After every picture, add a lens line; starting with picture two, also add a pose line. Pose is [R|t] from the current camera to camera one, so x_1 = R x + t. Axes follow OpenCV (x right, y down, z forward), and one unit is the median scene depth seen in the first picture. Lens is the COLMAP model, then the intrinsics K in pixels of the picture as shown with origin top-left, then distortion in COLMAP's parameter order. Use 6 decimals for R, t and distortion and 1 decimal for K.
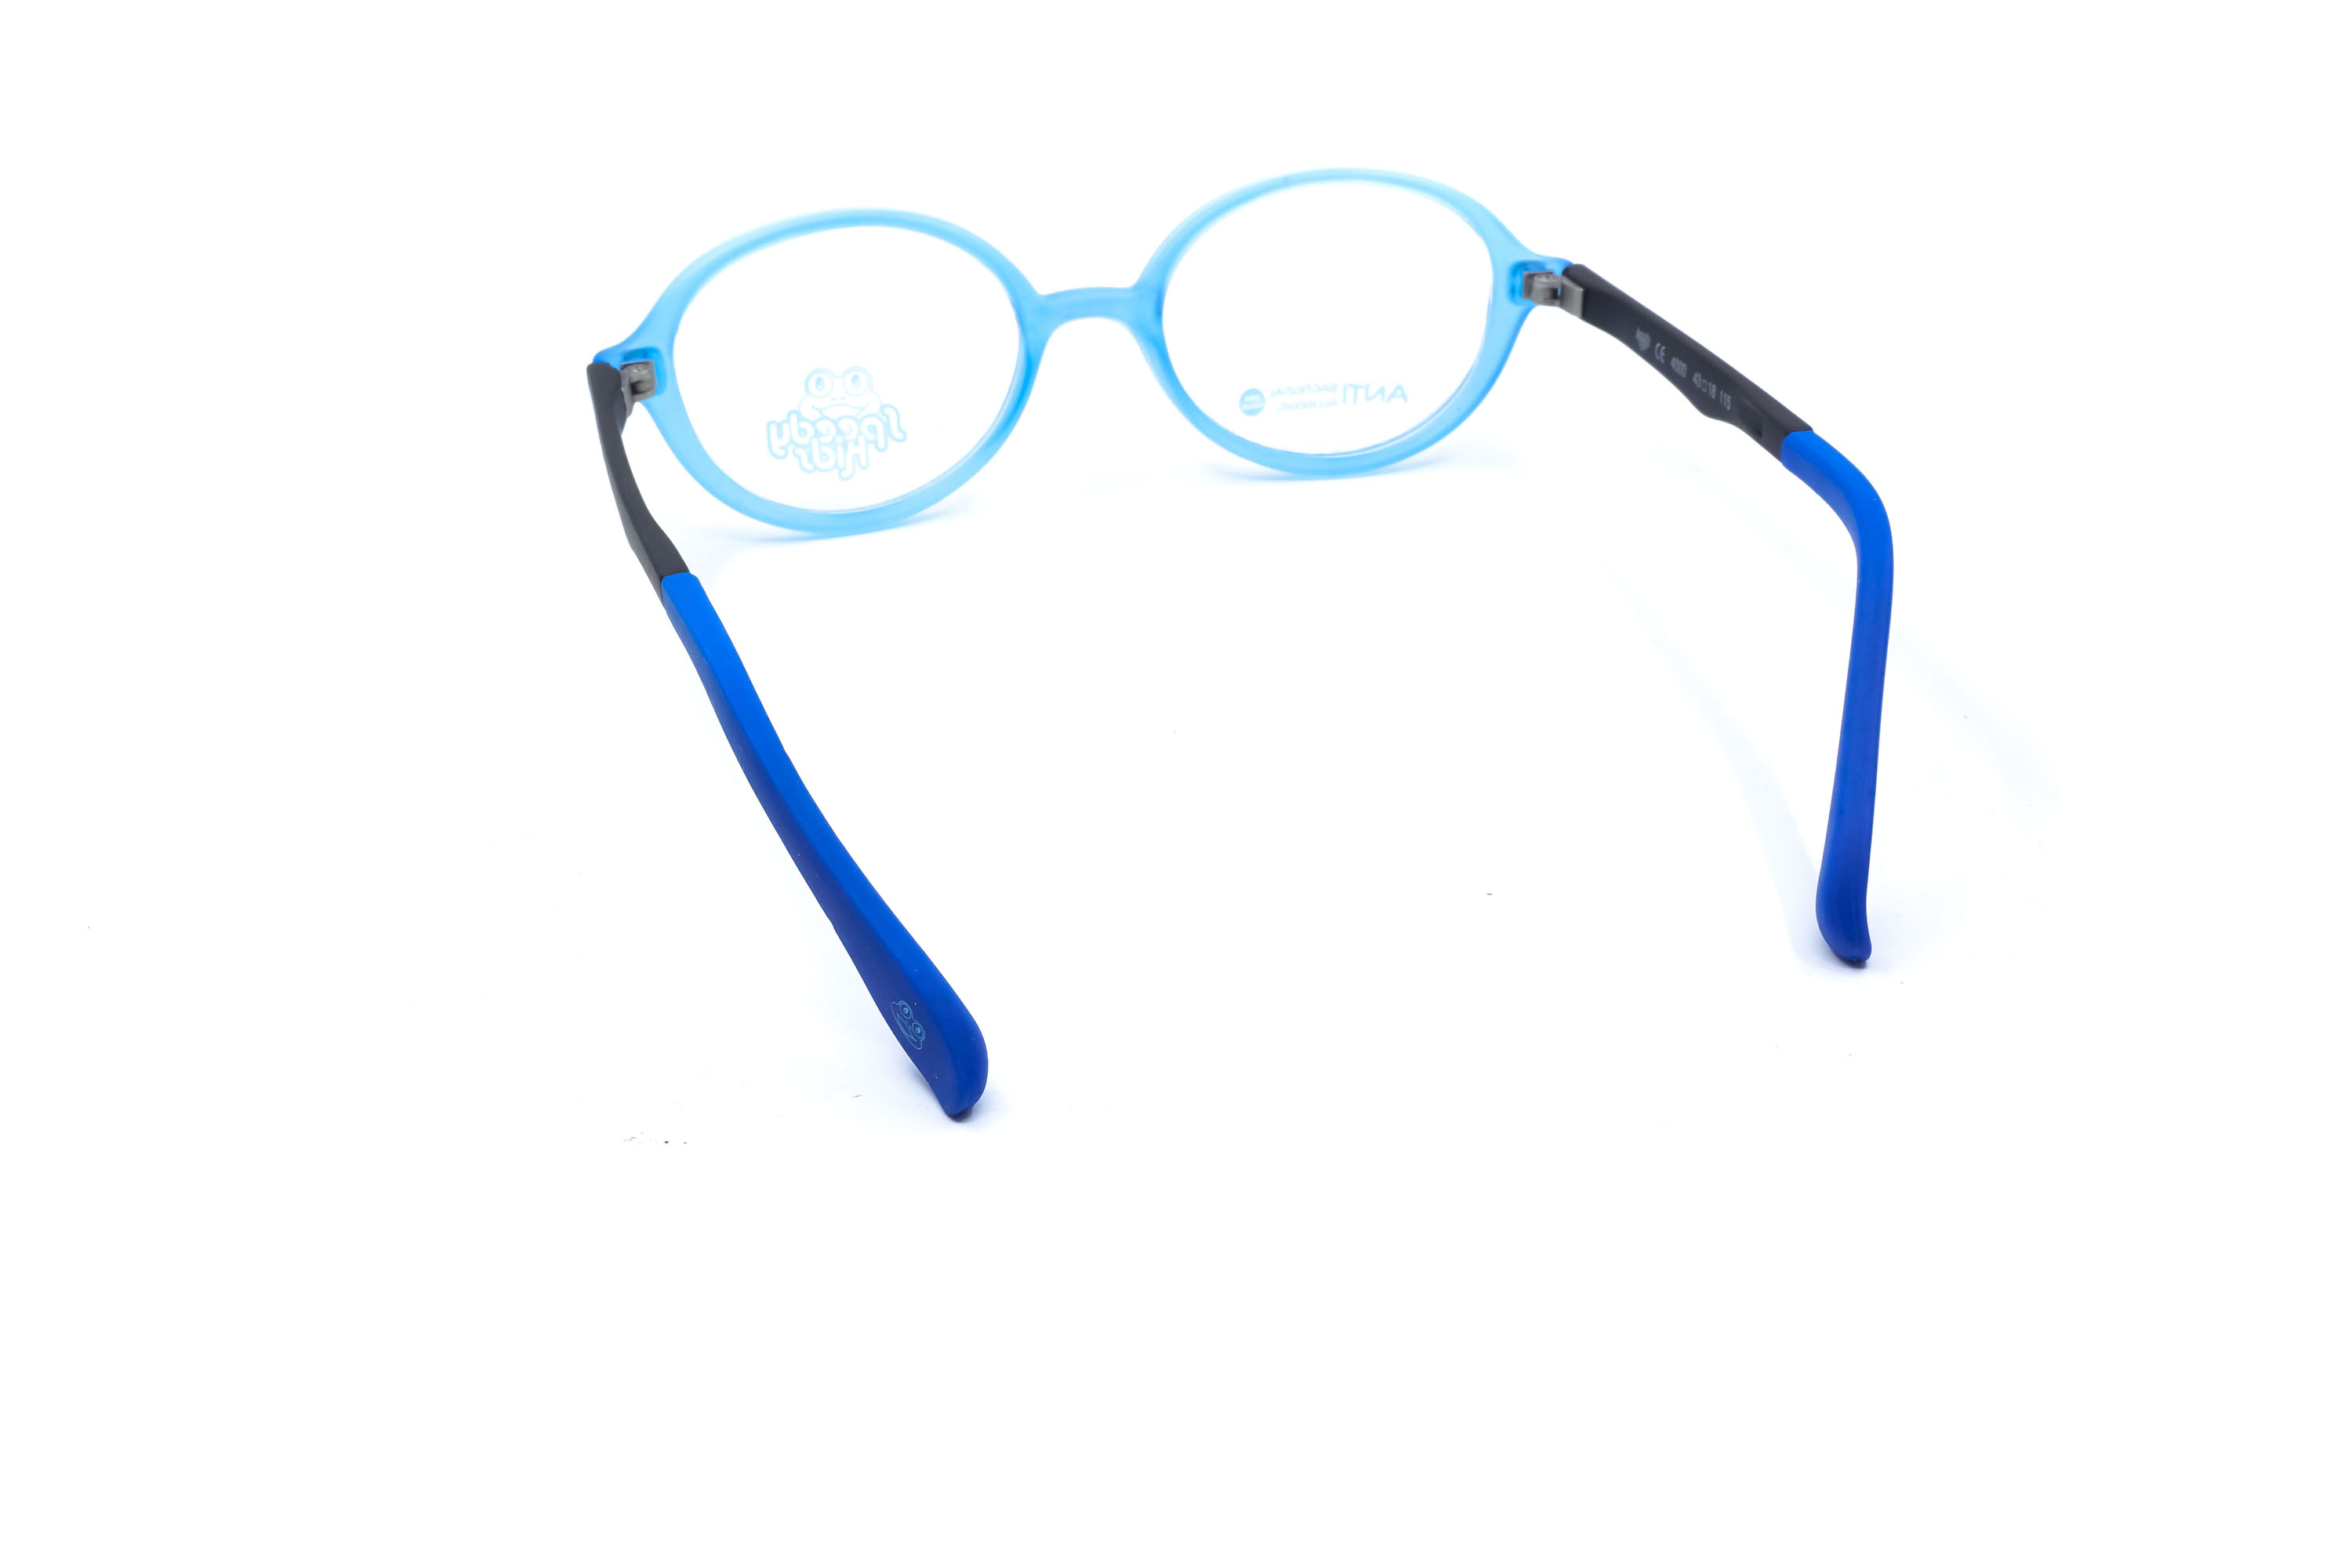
lens RADIAL K [[2436.7, 0, 1176.0], [0, 2436.7, 784.0], [0, 0, 1]] dist [0.004532, -0.012167]
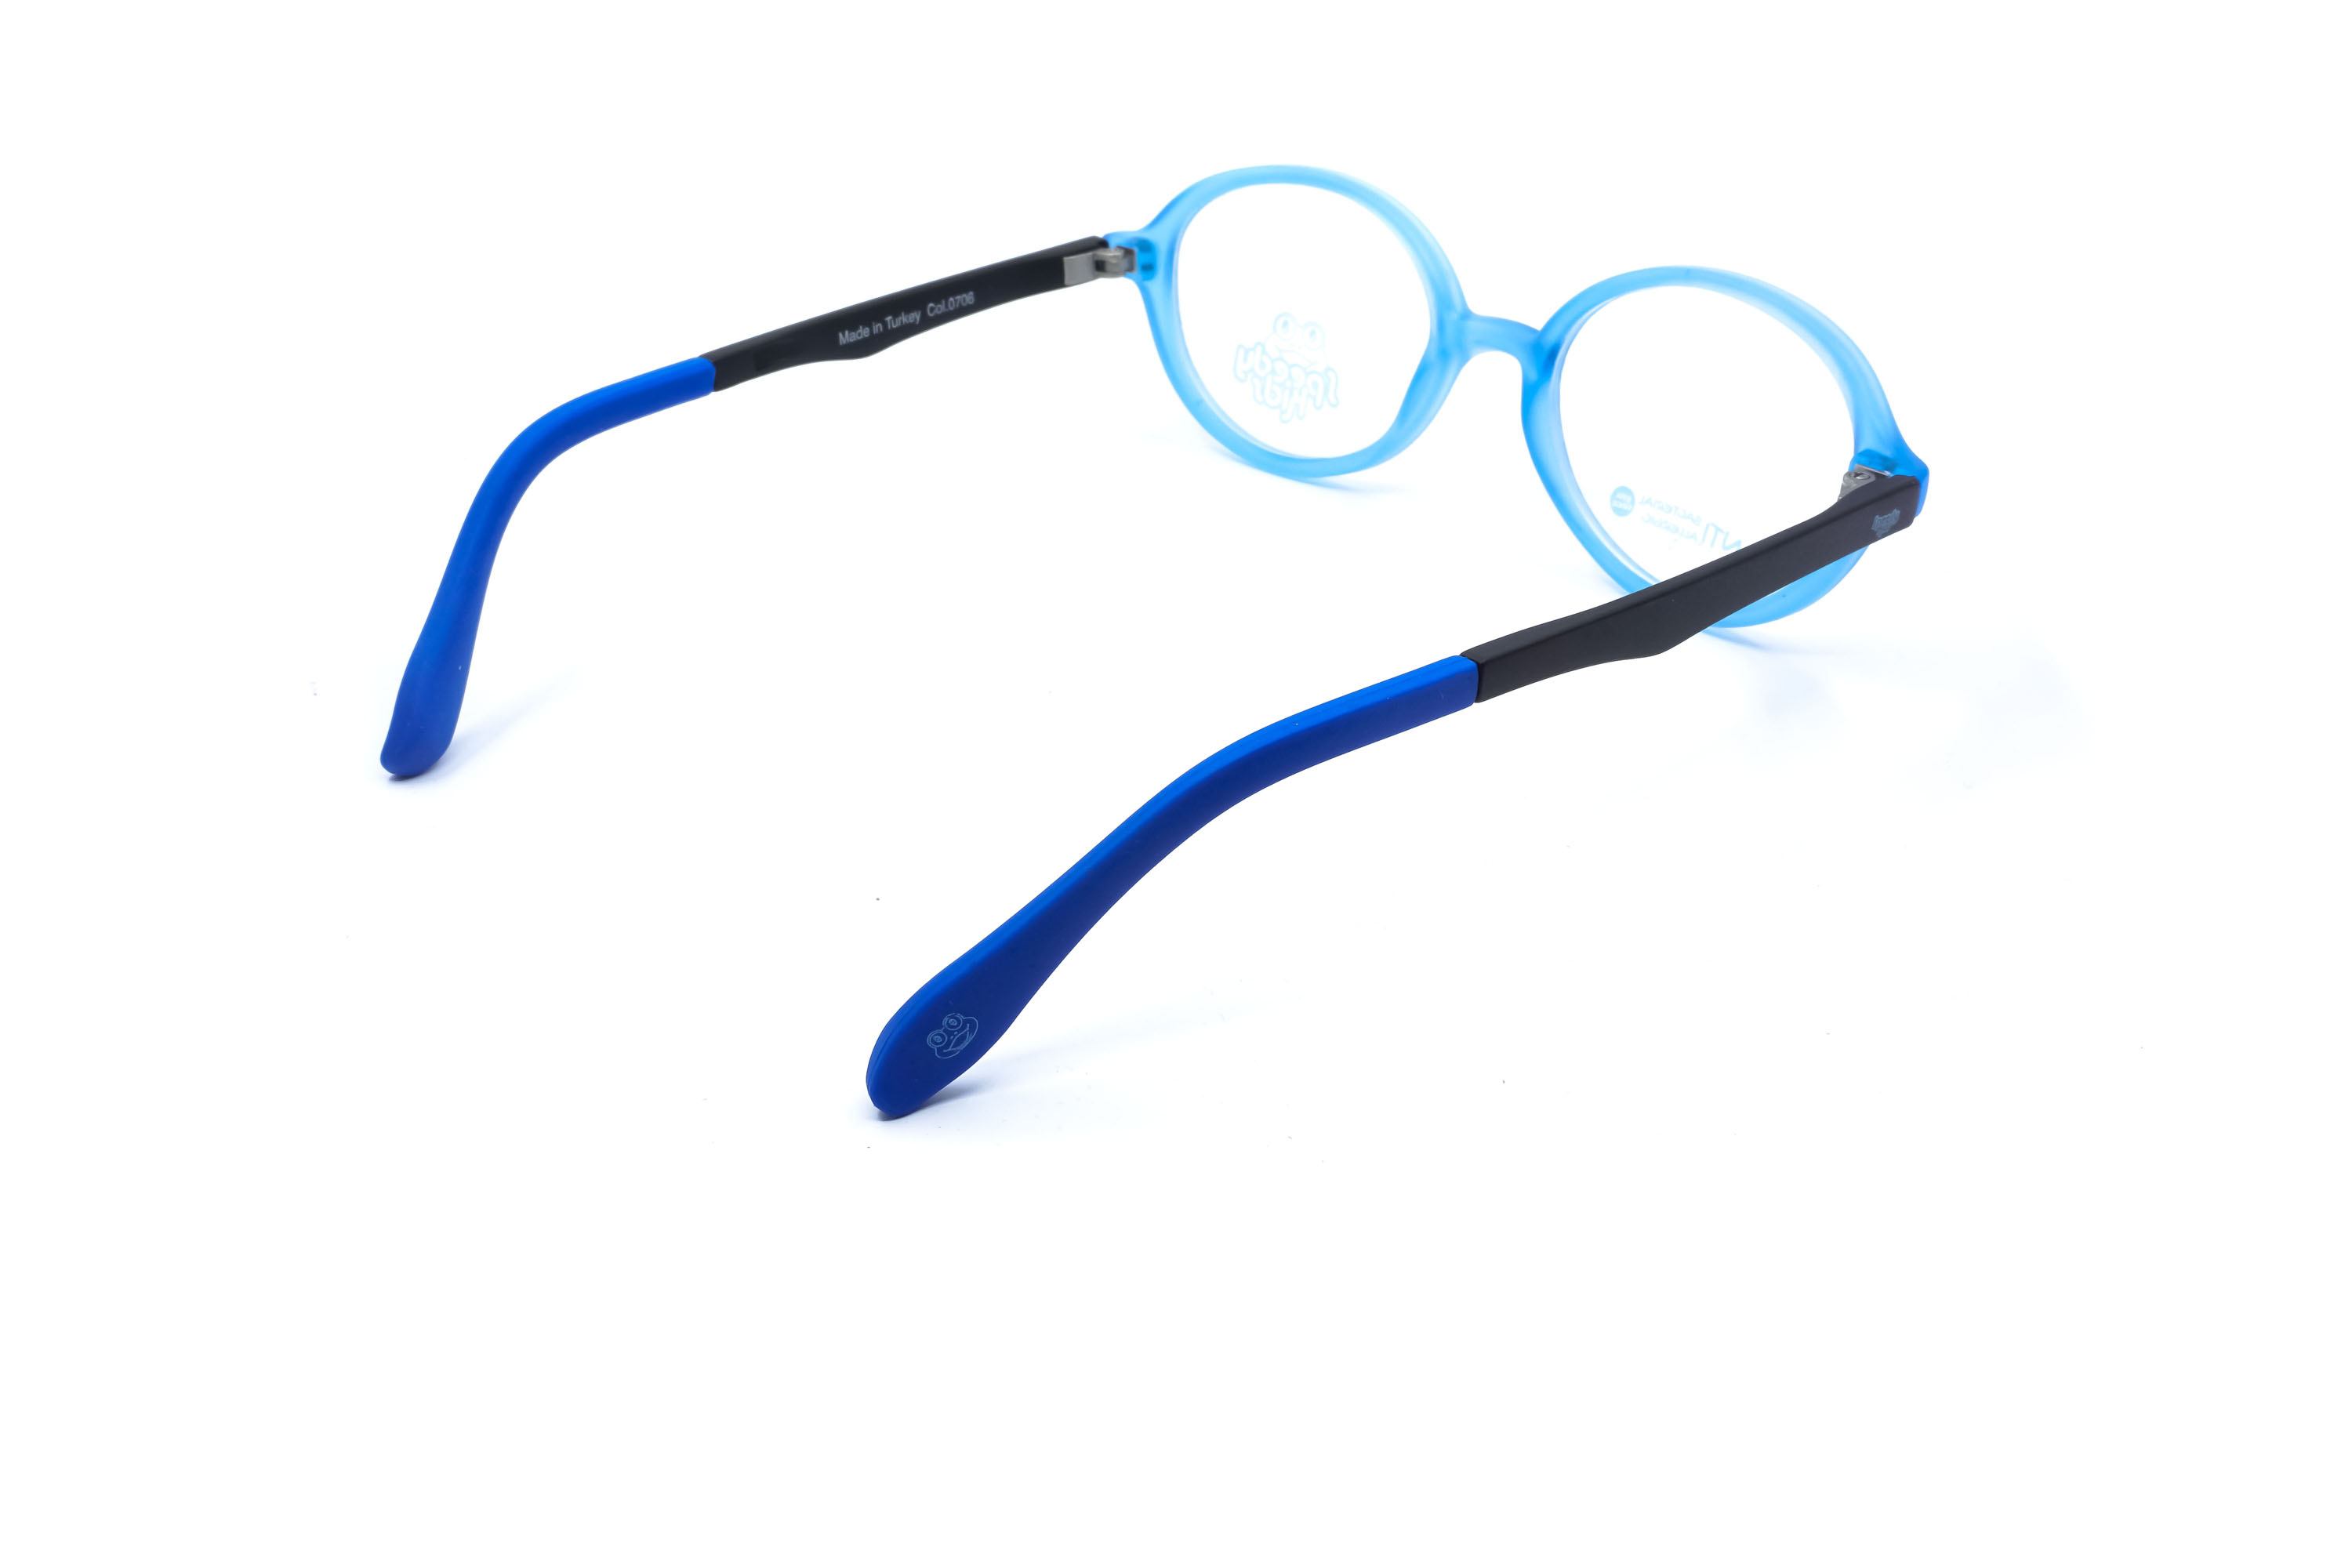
lens RADIAL K [[2423.2, 0, 1176.0], [0, 2423.2, 784.0], [0, 0, 1]] dist [-0.002082, -0.003947]
pose [[0.493711, 0.434083, -0.753539, 0.695738], [-0.419386, 0.877935, 0.230965, -0.210240], [0.761817, 0.201994, 0.615495, 0.356491]]
